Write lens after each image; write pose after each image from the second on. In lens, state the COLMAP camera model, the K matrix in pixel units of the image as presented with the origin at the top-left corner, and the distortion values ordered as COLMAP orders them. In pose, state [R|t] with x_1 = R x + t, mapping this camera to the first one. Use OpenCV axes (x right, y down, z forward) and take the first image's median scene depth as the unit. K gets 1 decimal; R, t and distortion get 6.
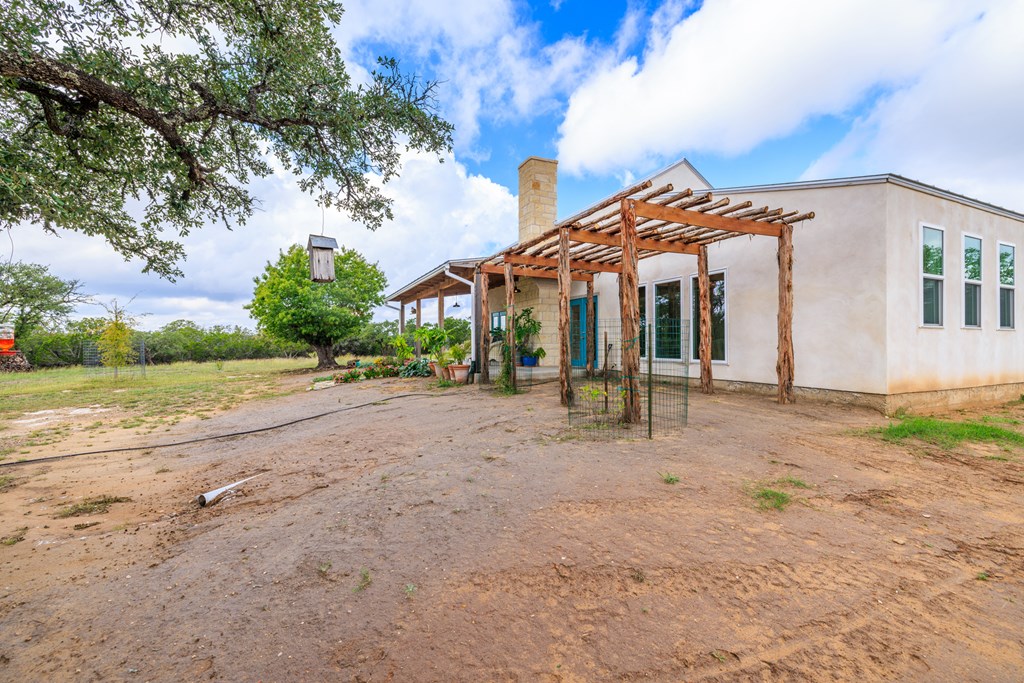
lens RADIAL K [[429.4, 0, 512.8], [0, 429.4, 341.8], [0, 0, 1]] dist [0.001913, -0.000676]
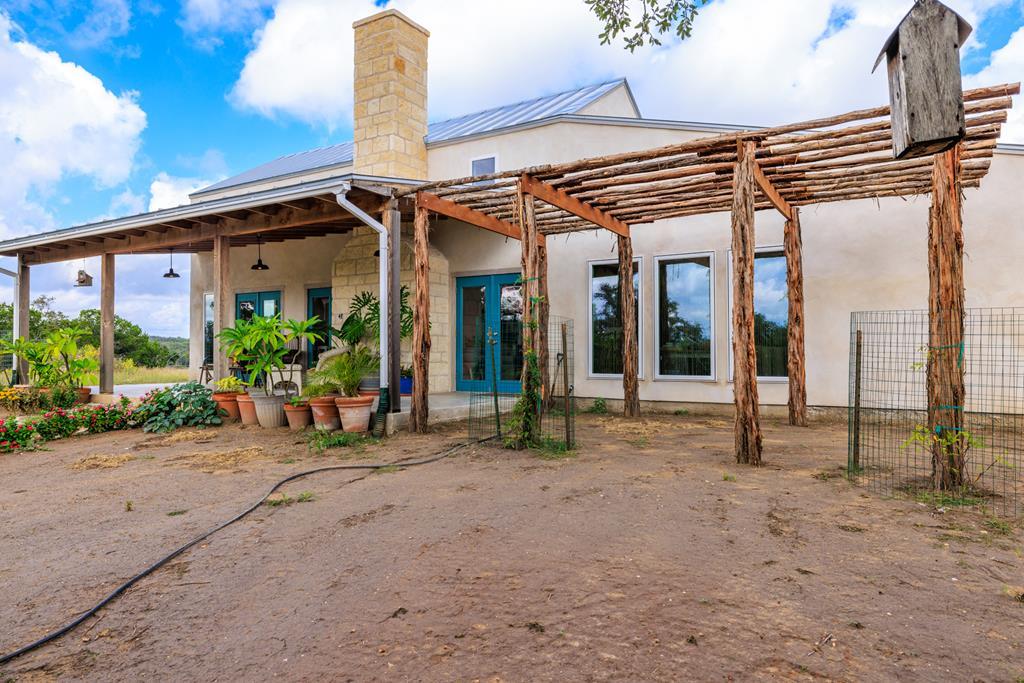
lens RADIAL K [[654.4, 0, 512.6], [0, 654.4, 338.8], [0, 0, 1]] dist [-0.009286, 0.000318]
pose [[0.829198, 0.012673, 0.558811, -0.337265], [-0.002023, 0.999804, -0.019673, 0.002910], [-0.558951, 0.015182, 0.829062, 0.270989]]
